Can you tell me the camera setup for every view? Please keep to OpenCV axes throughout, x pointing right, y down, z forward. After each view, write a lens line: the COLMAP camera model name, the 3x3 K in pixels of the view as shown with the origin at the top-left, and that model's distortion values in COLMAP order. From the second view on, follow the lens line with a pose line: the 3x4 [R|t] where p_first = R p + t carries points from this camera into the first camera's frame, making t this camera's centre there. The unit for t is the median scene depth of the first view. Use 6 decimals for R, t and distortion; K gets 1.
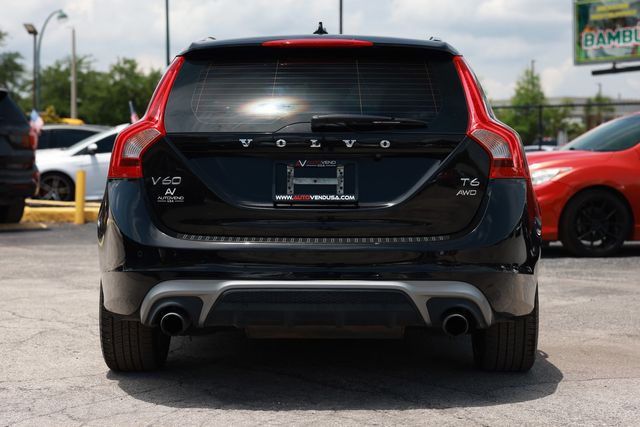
lens RADIAL K [[1333.0, 0, 319.3], [0, 1333.0, 214.0], [0, 0, 1]] dist [0.256744, 0.000000]
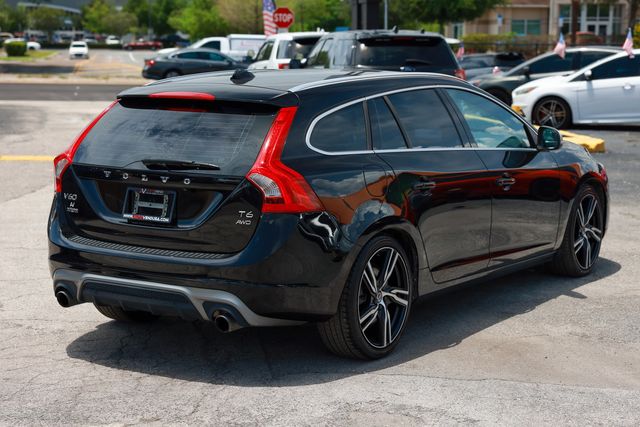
lens RADIAL K [[1333.0, 0, 320.9], [0, 1333.0, 211.6], [0, 0, 1]] dist [0.256744, 0.000000]
pose [[0.848204, 0.074243, -0.524441, 0.798231], [-0.027086, 0.994912, 0.097037, -0.144202], [0.528977, -0.068102, 0.845899, -0.047067]]
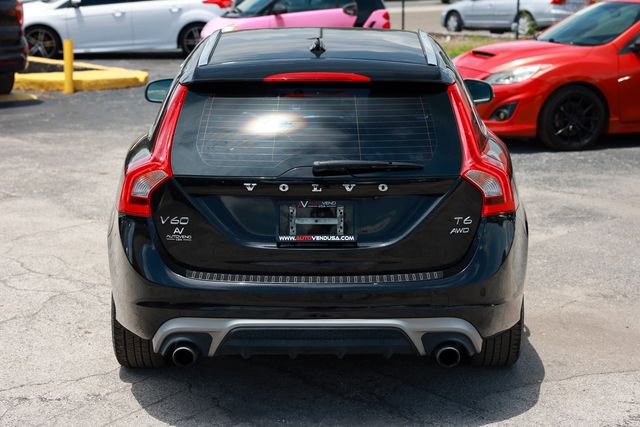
lens RADIAL K [[1299.1, 0, 324.4], [0, 1299.1, 214.1], [0, 0, 1]] dist [0.223035, 0.000000]
pose [[0.999756, -0.008210, 0.020495, -0.016680], [0.004801, 0.986913, 0.161185, -0.183595], [-0.021550, -0.161047, 0.986711, -0.010613]]
